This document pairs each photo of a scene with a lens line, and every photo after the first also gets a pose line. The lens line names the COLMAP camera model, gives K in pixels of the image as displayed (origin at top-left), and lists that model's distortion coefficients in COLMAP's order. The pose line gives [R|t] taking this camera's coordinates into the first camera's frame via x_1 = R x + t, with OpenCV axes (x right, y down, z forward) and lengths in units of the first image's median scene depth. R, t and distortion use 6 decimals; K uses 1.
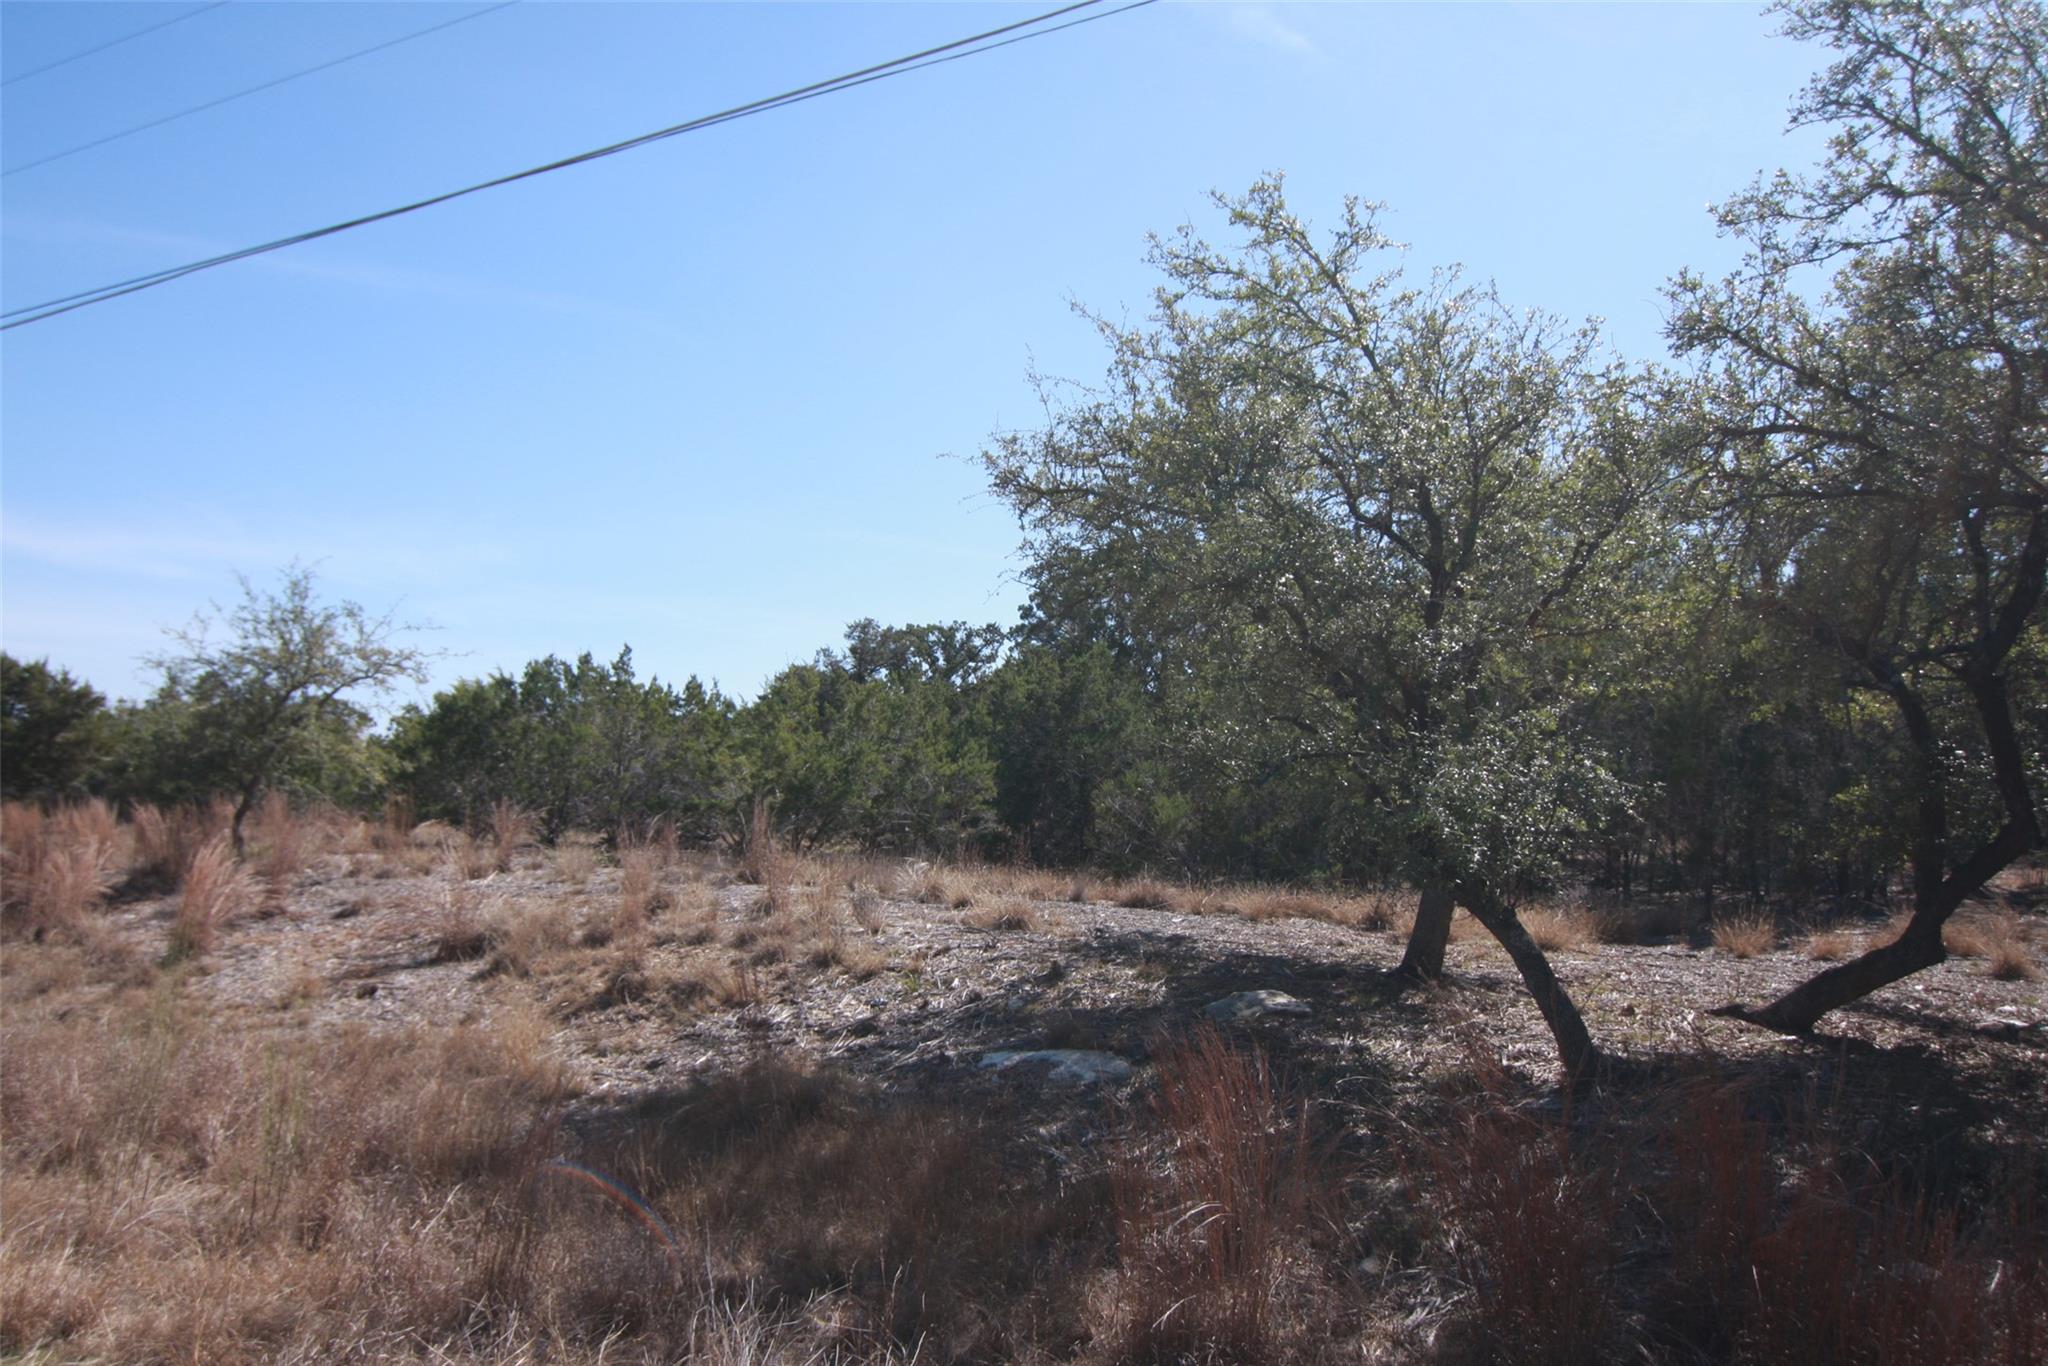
lens RADIAL K [[1522.1, 0, 1024.0], [0, 1522.1, 680.0], [0, 0, 1]] dist [-0.002322, -0.000591]
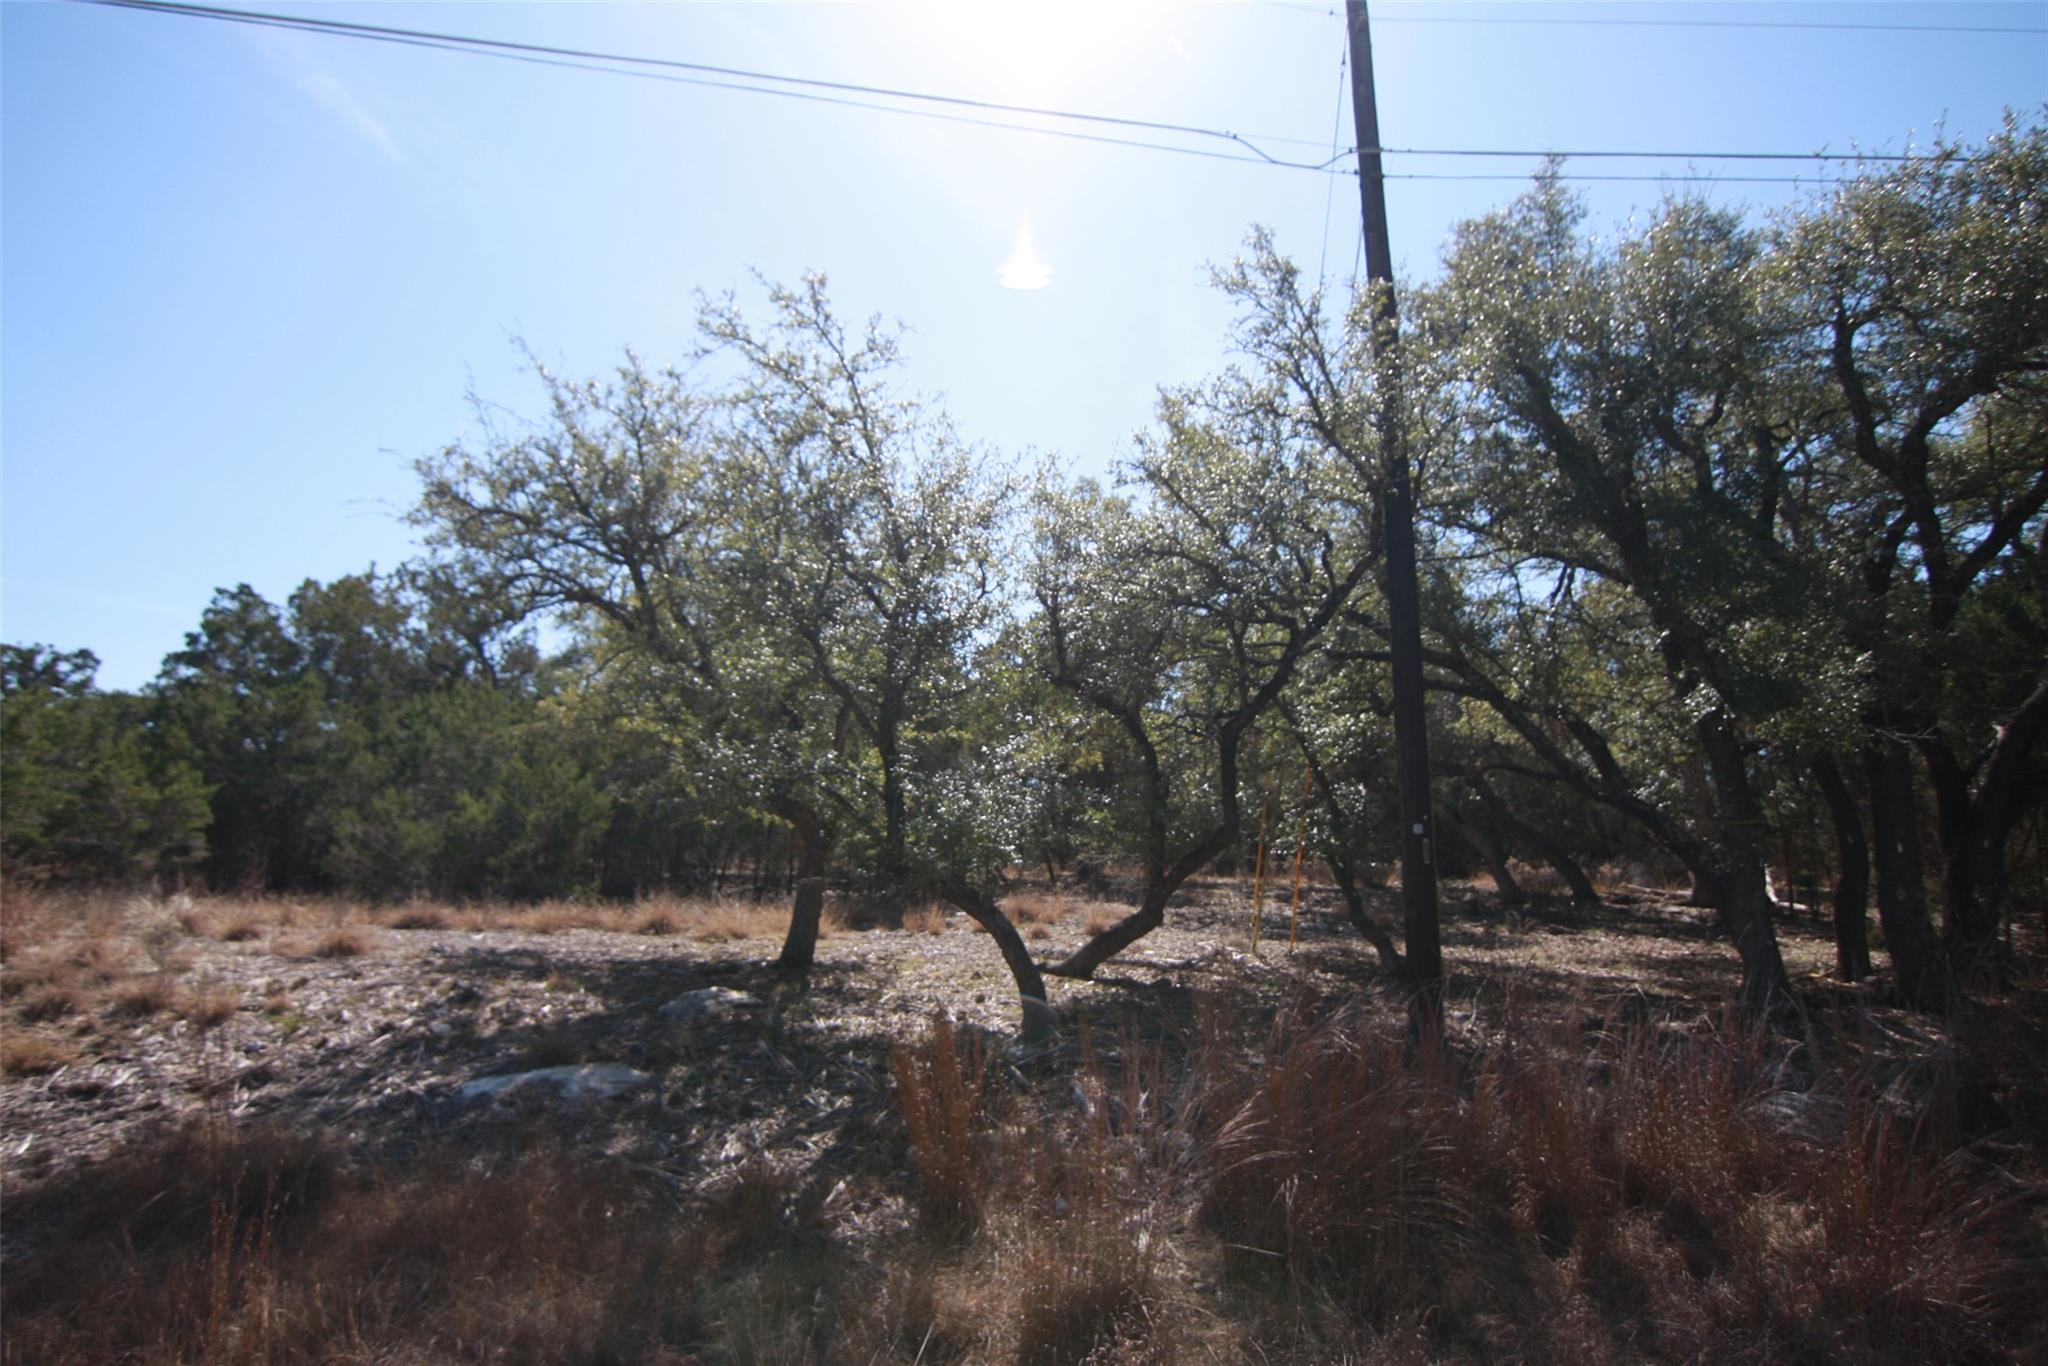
lens RADIAL K [[1159.1, 0, 1024.5], [0, 1159.1, 692.1], [0, 0, 1]] dist [-0.000268, -0.000256]
pose [[0.741866, 0.074341, 0.666414, -0.152807], [-0.044906, 0.997112, -0.061241, 0.018425], [-0.669043, 0.015507, 0.743062, 0.131437]]
